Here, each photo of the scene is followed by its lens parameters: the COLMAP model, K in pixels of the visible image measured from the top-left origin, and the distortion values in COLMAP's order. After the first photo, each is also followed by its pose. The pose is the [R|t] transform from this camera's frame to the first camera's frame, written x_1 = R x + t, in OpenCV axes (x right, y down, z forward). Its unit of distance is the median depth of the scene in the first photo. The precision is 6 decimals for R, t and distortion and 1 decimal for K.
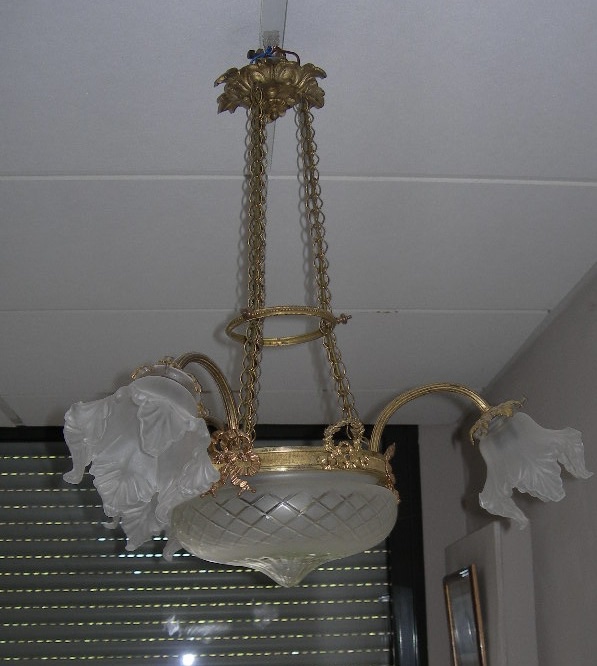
lens RADIAL K [[835.2, 0, 302.4], [0, 835.2, 334.7], [0, 0, 1]] dist [-0.061073, 0.000000]
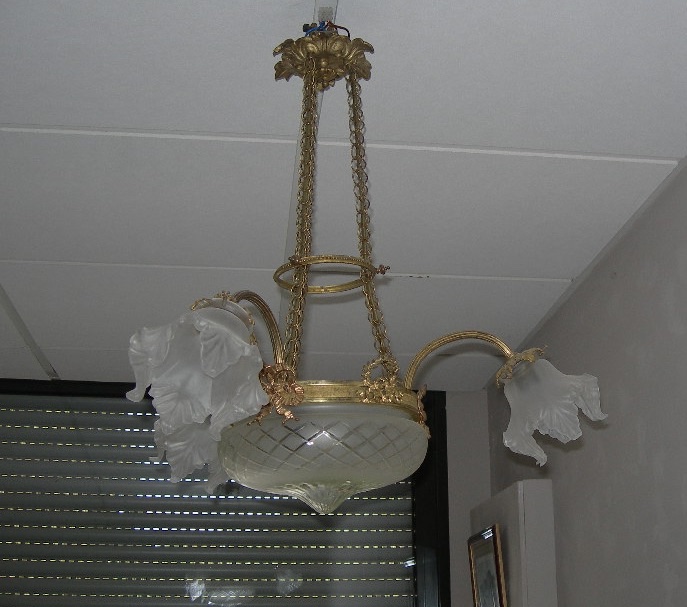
lens RADIAL K [[965.2, 0, 339.4], [0, 965.2, 301.6], [0, 0, 1]] dist [0.010479, 0.000000]
pose [[0.998837, 0.035863, 0.032238, -0.047503], [-0.033510, 0.996929, -0.070782, 0.116905], [-0.034678, 0.069619, 0.996971, -0.260998]]
